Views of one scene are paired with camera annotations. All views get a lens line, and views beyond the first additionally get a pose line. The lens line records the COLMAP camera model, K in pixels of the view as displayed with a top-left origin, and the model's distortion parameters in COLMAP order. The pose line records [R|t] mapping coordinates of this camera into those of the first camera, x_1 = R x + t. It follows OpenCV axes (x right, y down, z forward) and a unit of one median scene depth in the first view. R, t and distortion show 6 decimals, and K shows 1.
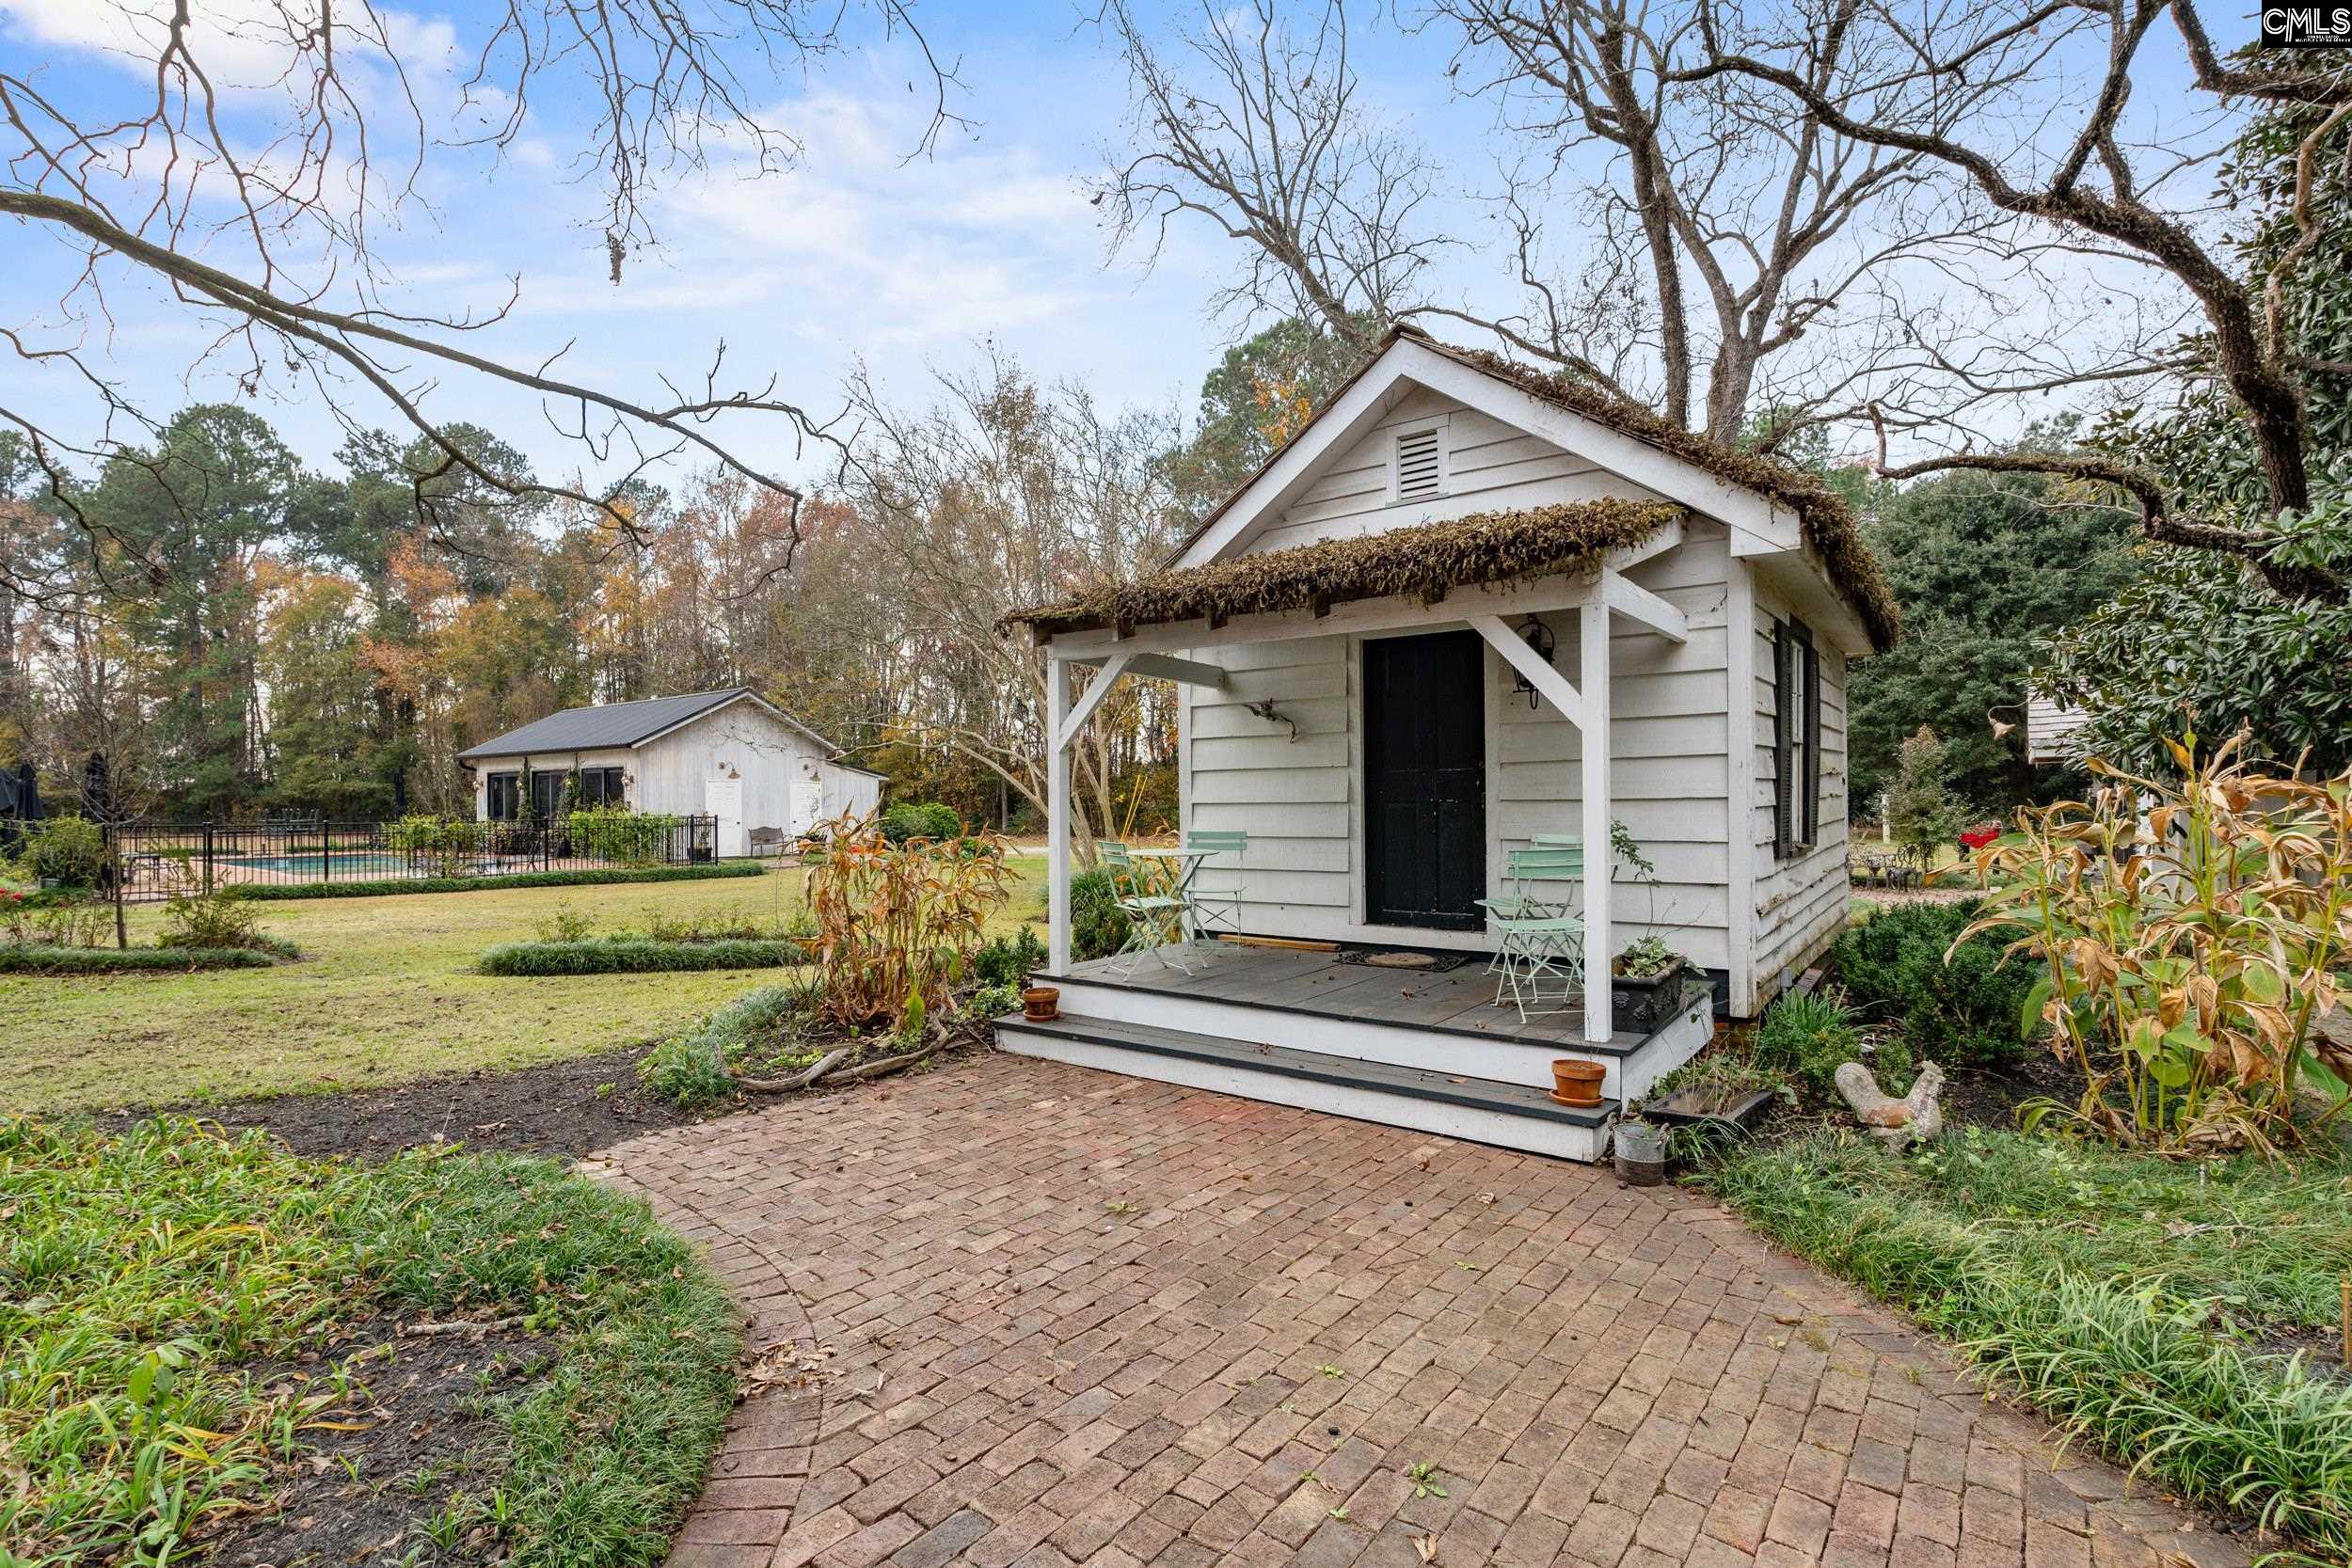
lens RADIAL K [[1107.7, 0, 1180.9], [0, 1107.7, 798.0], [0, 0, 1]] dist [0.003502, 0.000077]
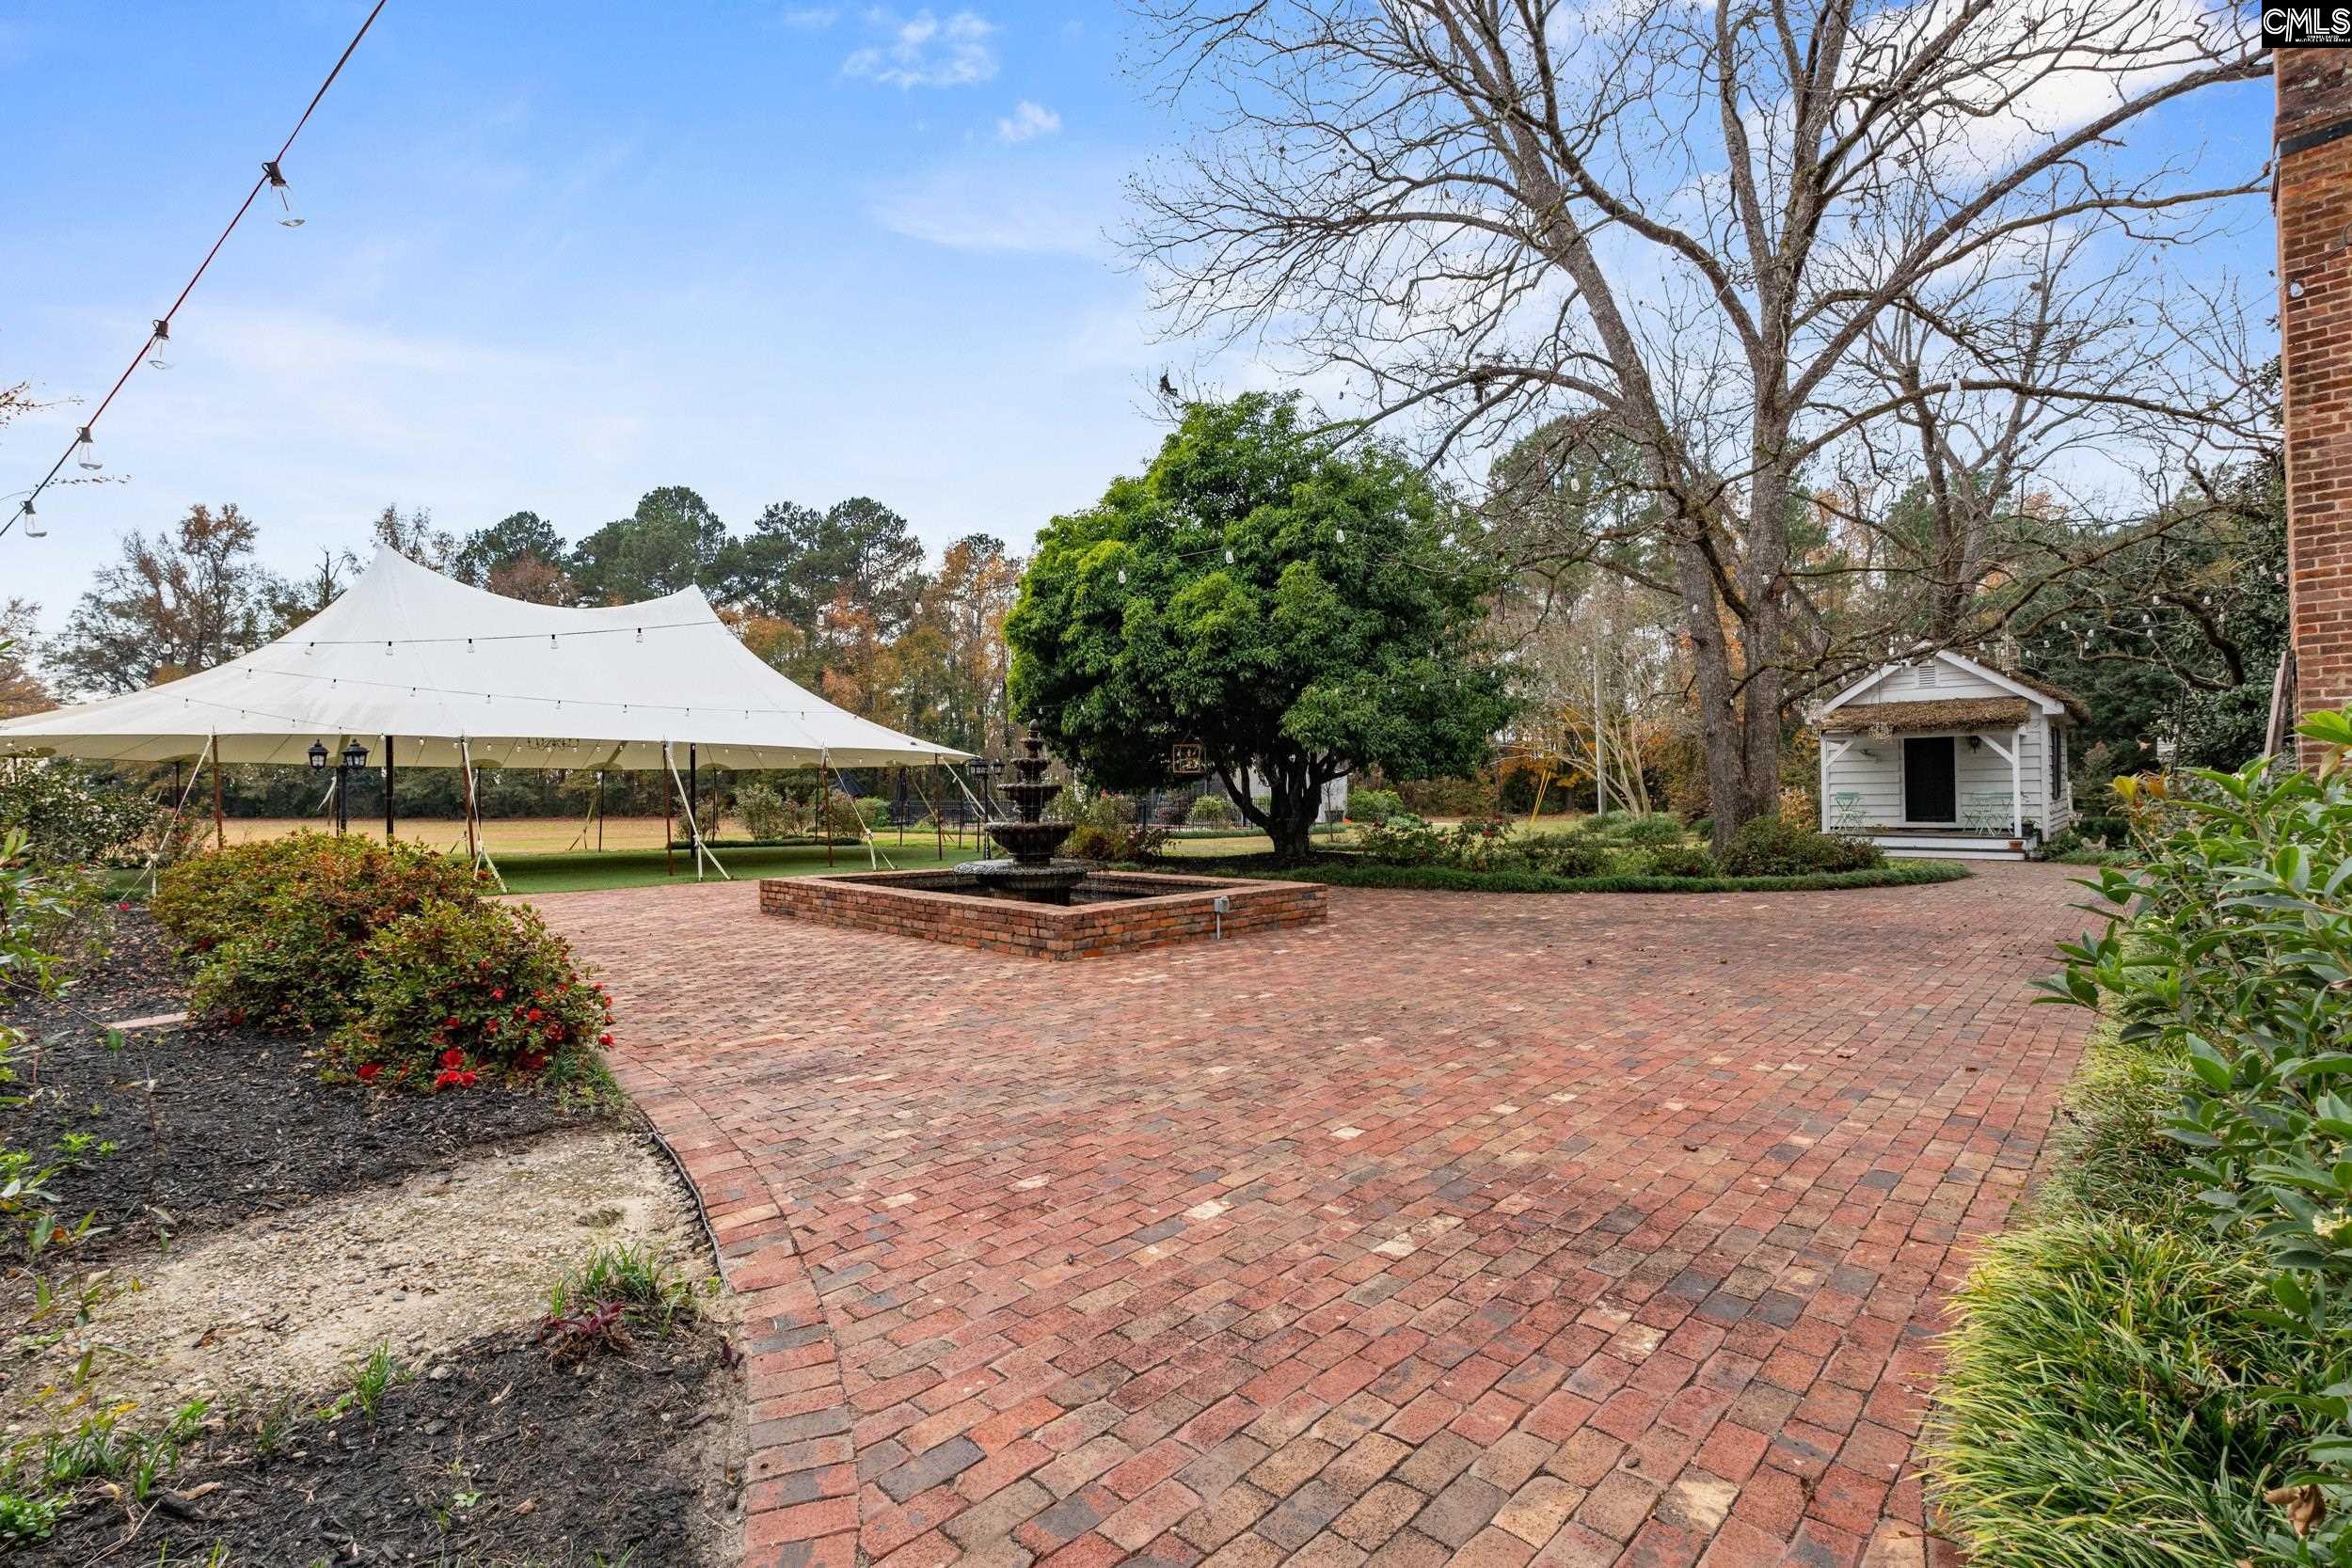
lens RADIAL K [[1107.7, 0, 1172.2], [0, 1107.7, 770.2], [0, 0, 1]] dist [0.003502, 0.000077]
pose [[0.994428, -0.004861, -0.105309, -1.652475], [0.003011, 0.999839, -0.017714, 0.019631], [0.105378, 0.017298, 0.994282, -2.459602]]
